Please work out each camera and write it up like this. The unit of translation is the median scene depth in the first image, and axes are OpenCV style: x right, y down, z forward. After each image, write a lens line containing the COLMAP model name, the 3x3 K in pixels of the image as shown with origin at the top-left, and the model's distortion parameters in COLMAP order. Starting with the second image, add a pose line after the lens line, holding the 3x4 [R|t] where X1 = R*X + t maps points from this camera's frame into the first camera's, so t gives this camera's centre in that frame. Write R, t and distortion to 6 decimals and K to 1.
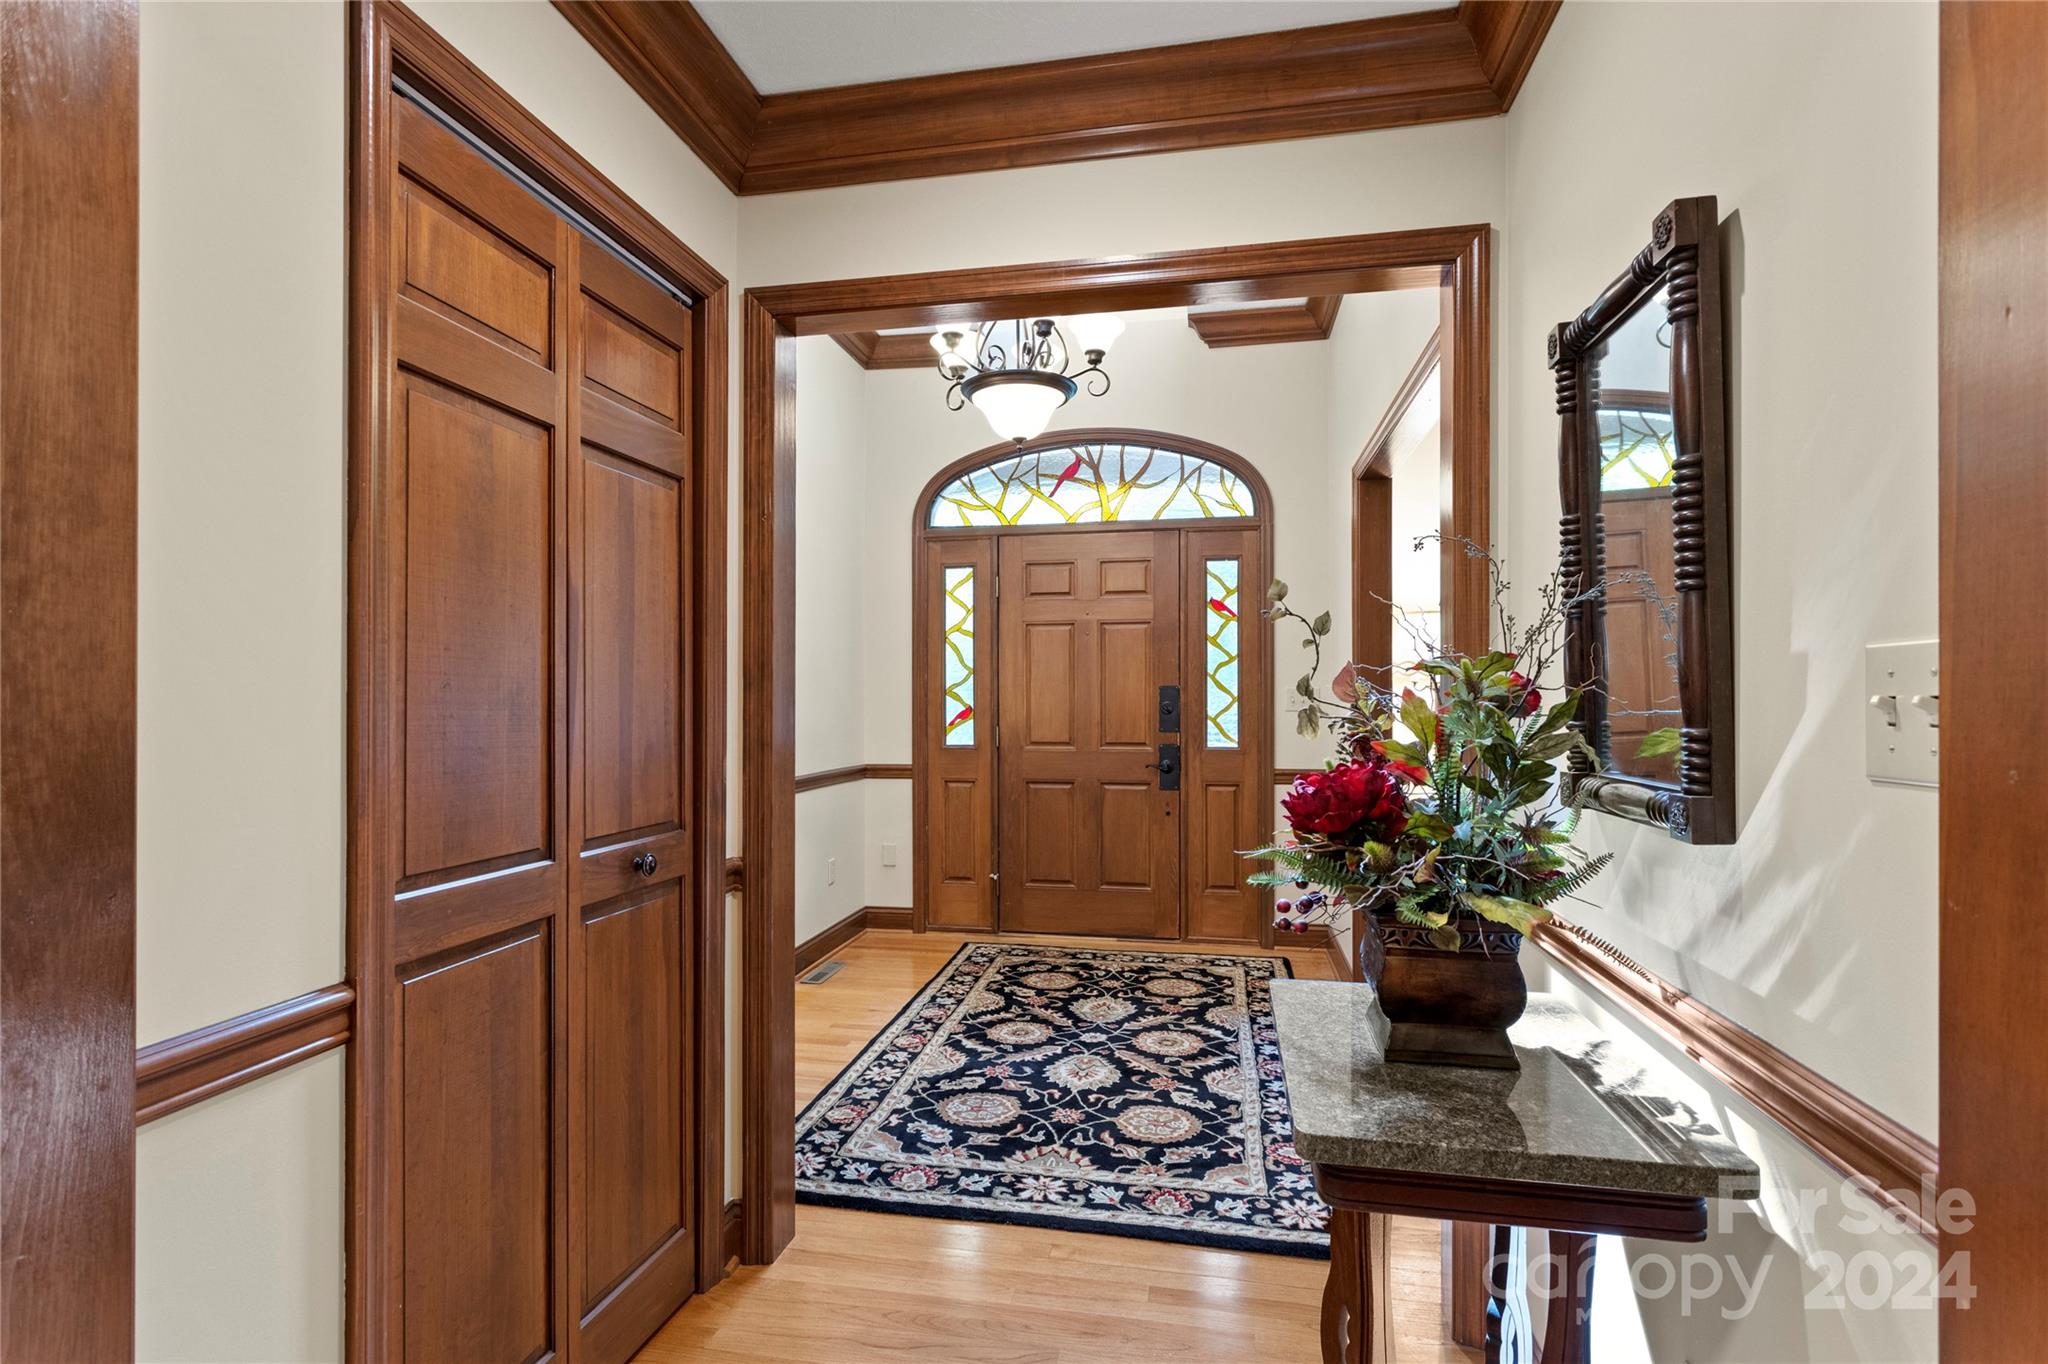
lens RADIAL K [[966.6, 0, 1010.3], [0, 966.6, 689.2], [0, 0, 1]] dist [0.000397, 0.001540]
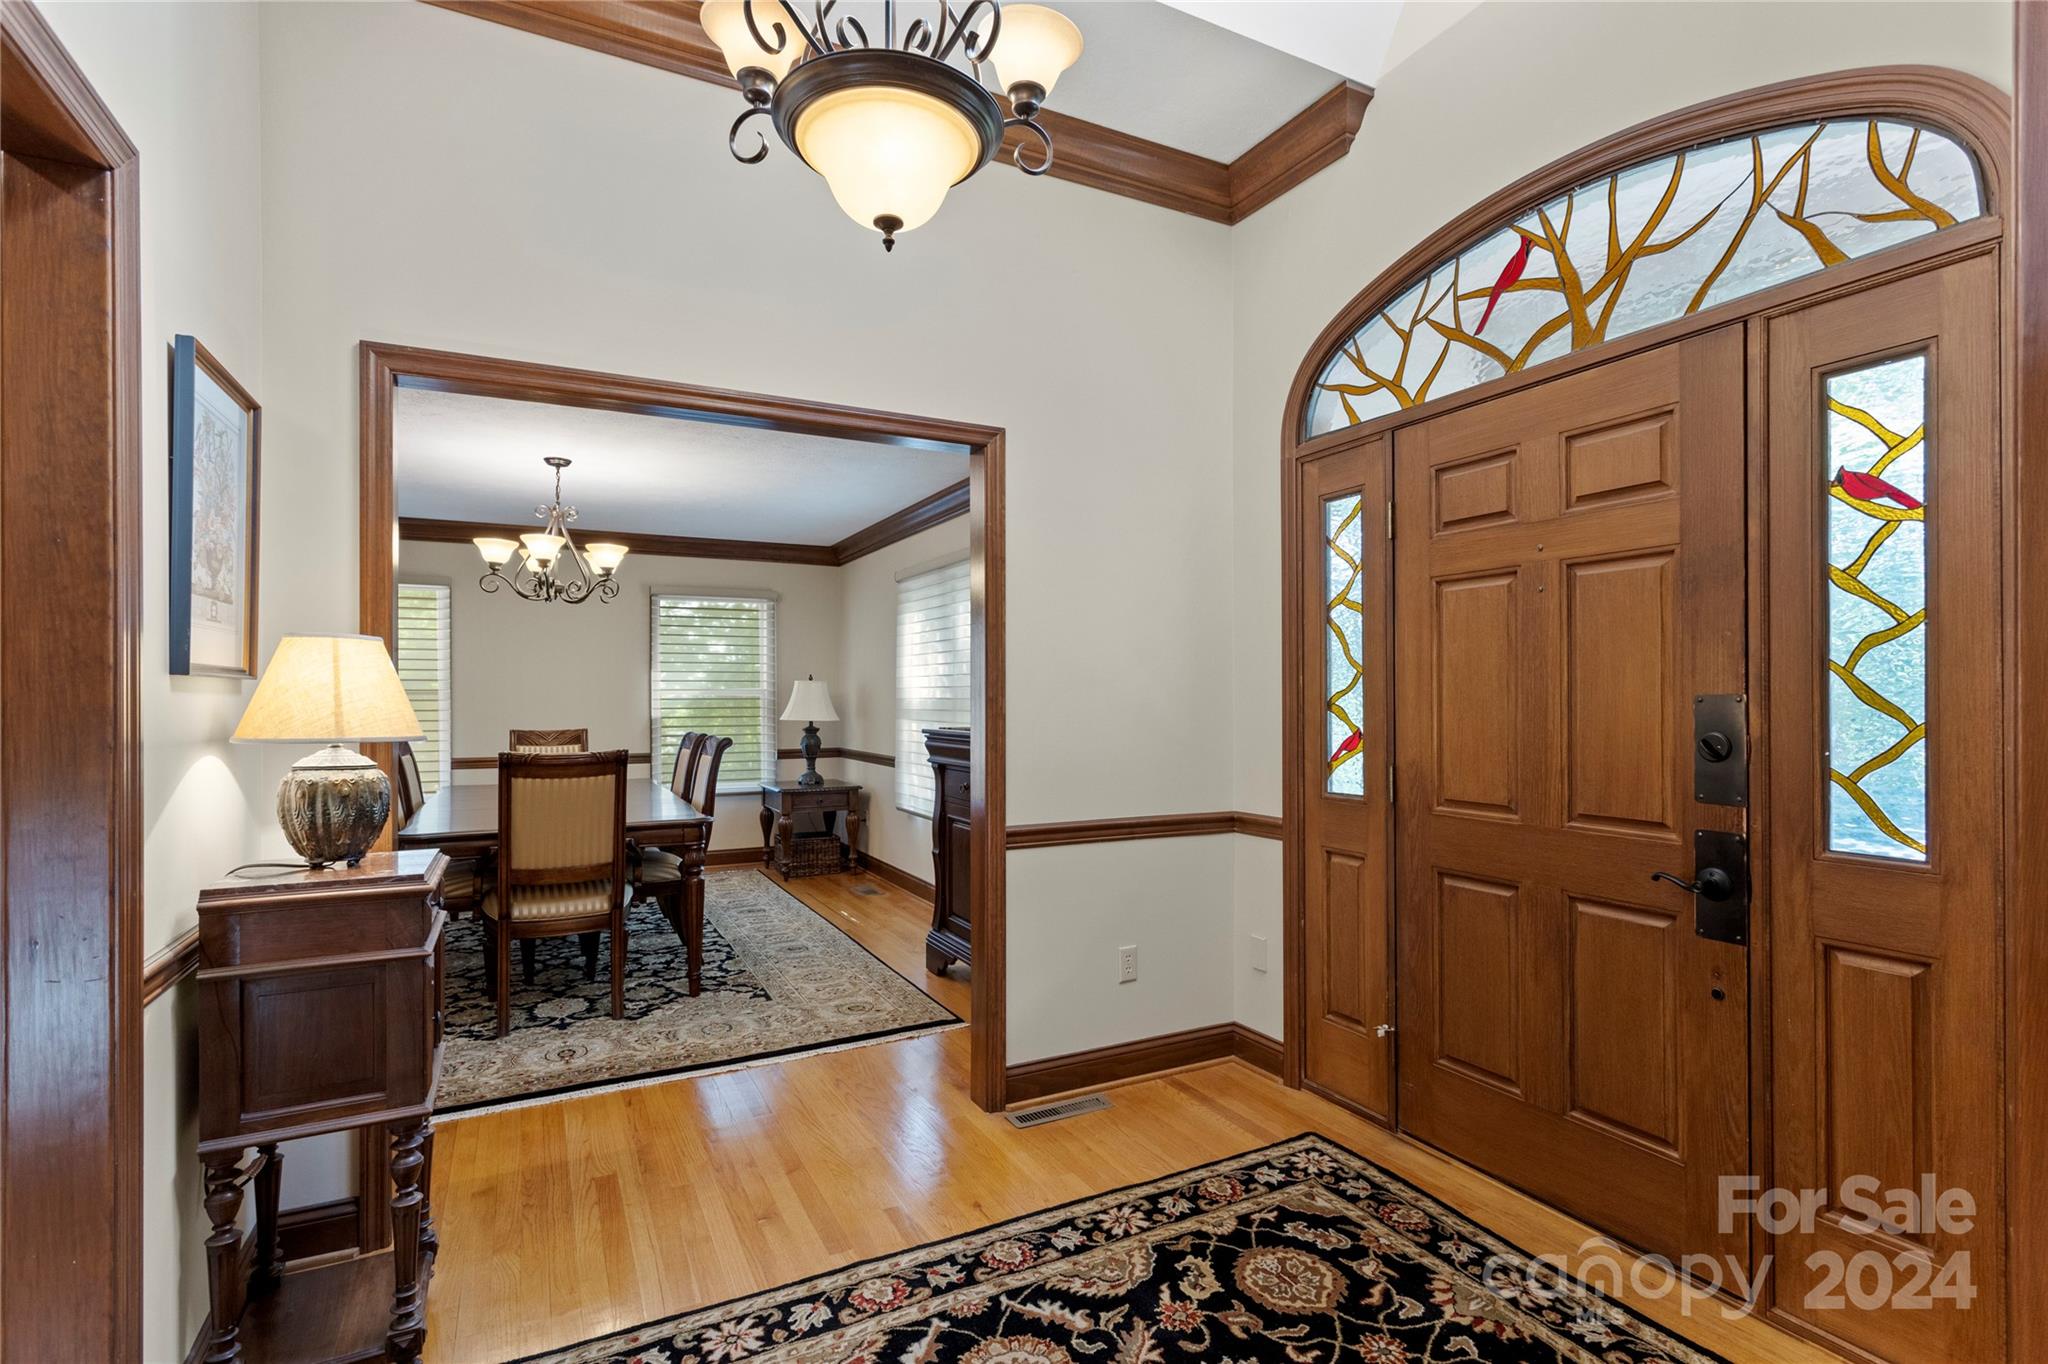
lens RADIAL K [[966.6, 0, 1021.6], [0, 966.6, 688.6], [0, 0, 1]] dist [0.000397, 0.001540]
pose [[0.622648, -0.008699, -0.782454, 0.307507], [0.014536, 0.999894, 0.000451, -0.011036], [0.782367, -0.011654, 0.622709, 0.497134]]
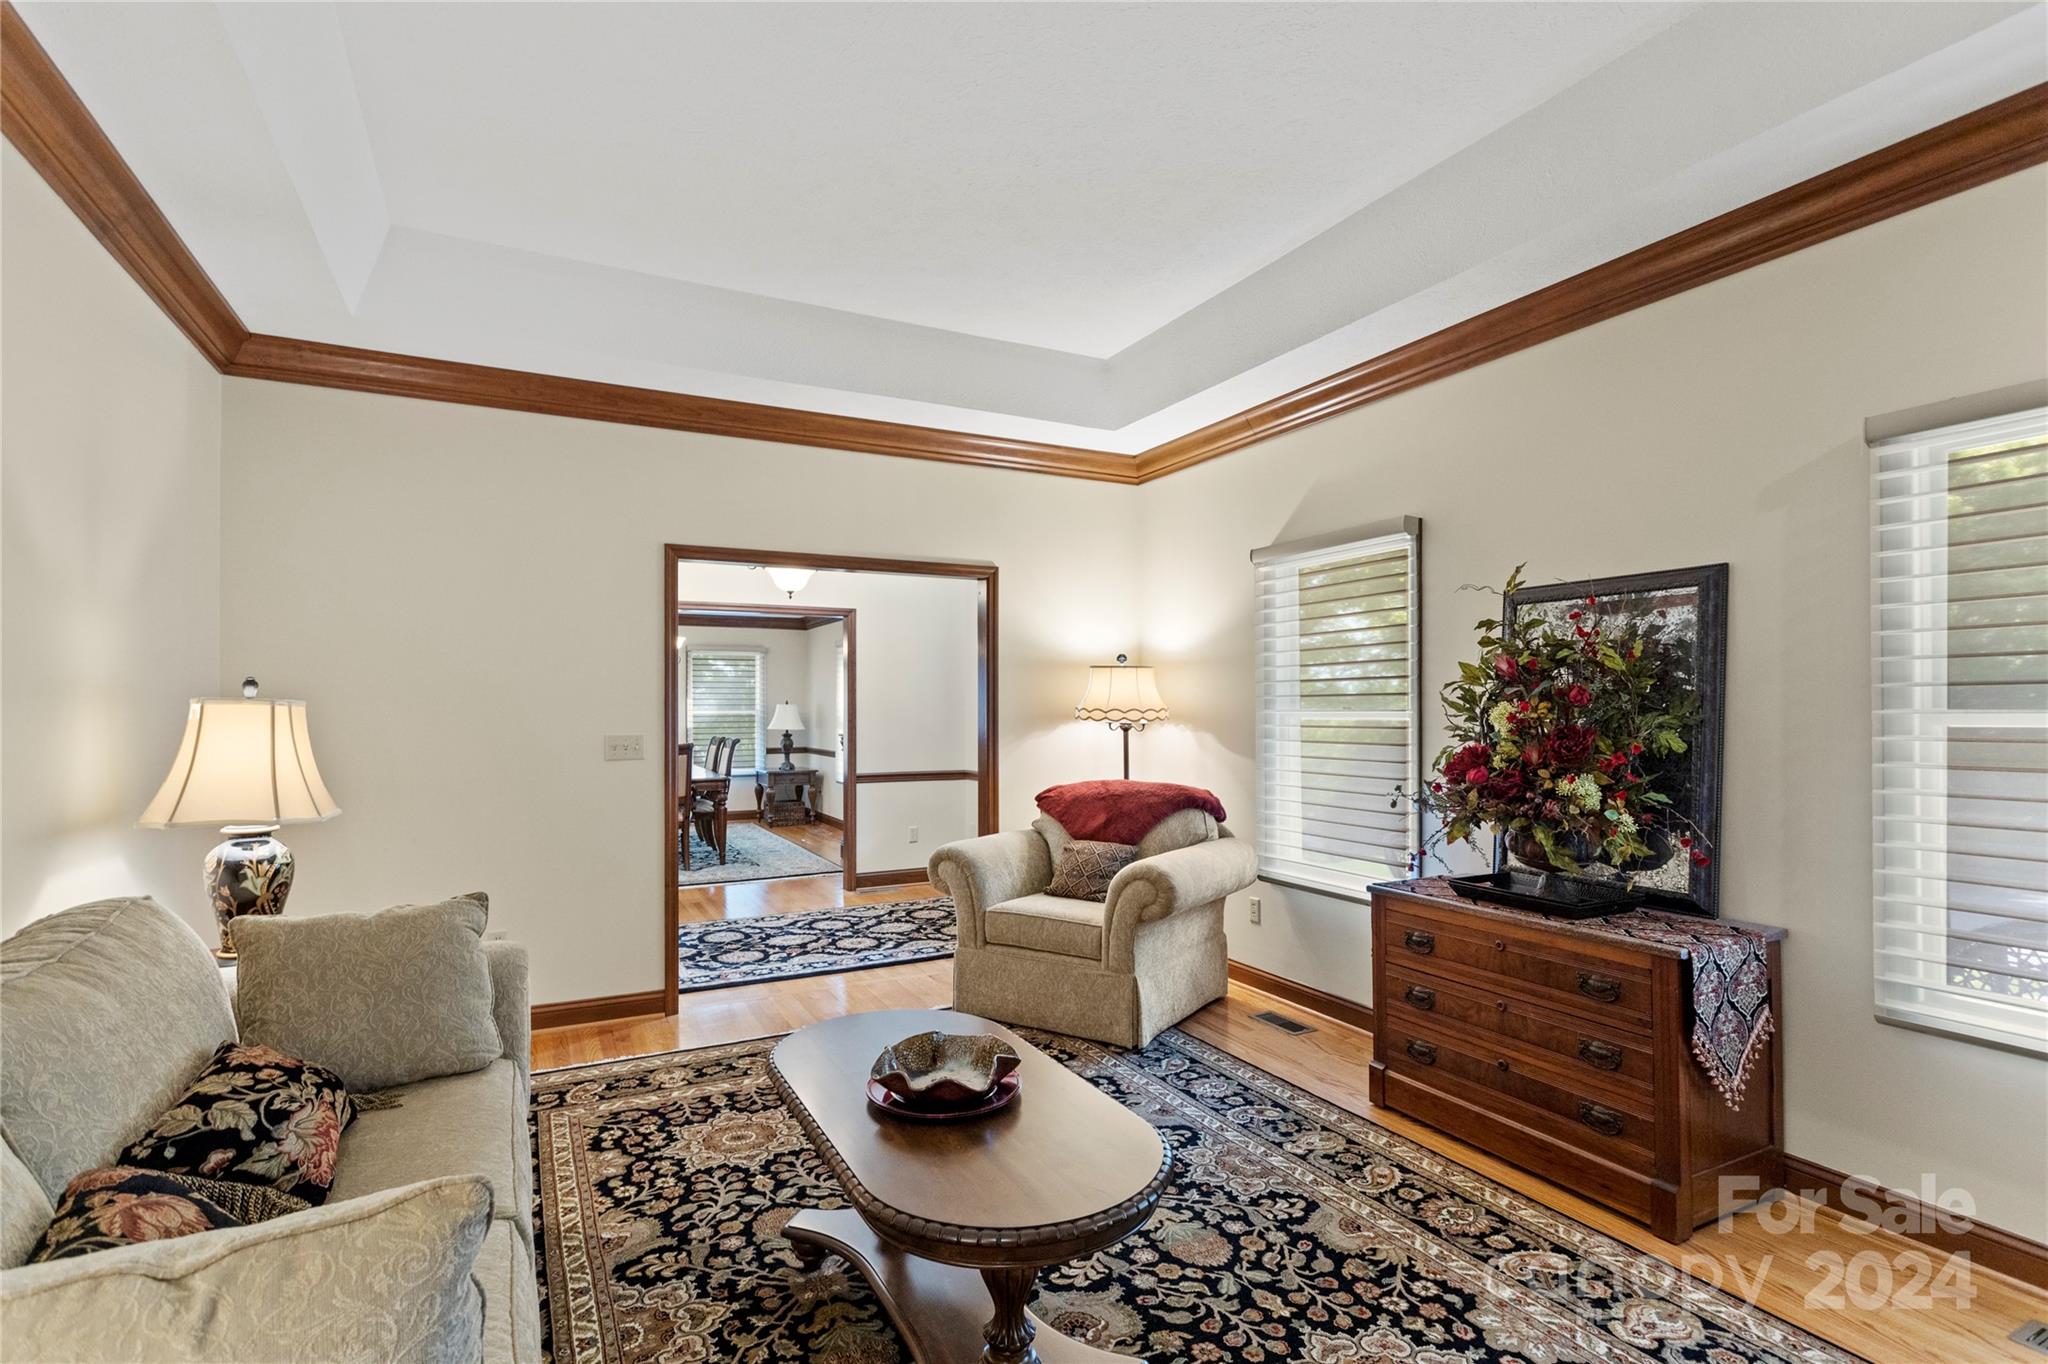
lens RADIAL K [[966.6, 0, 1017.9], [0, 966.6, 685.1], [0, 0, 1]] dist [0.000397, 0.001540]
pose [[0.623065, -0.018802, -0.781944, 1.164428], [0.014827, 0.999815, -0.012227, -0.037981], [0.782030, -0.003976, 0.623228, 0.128725]]
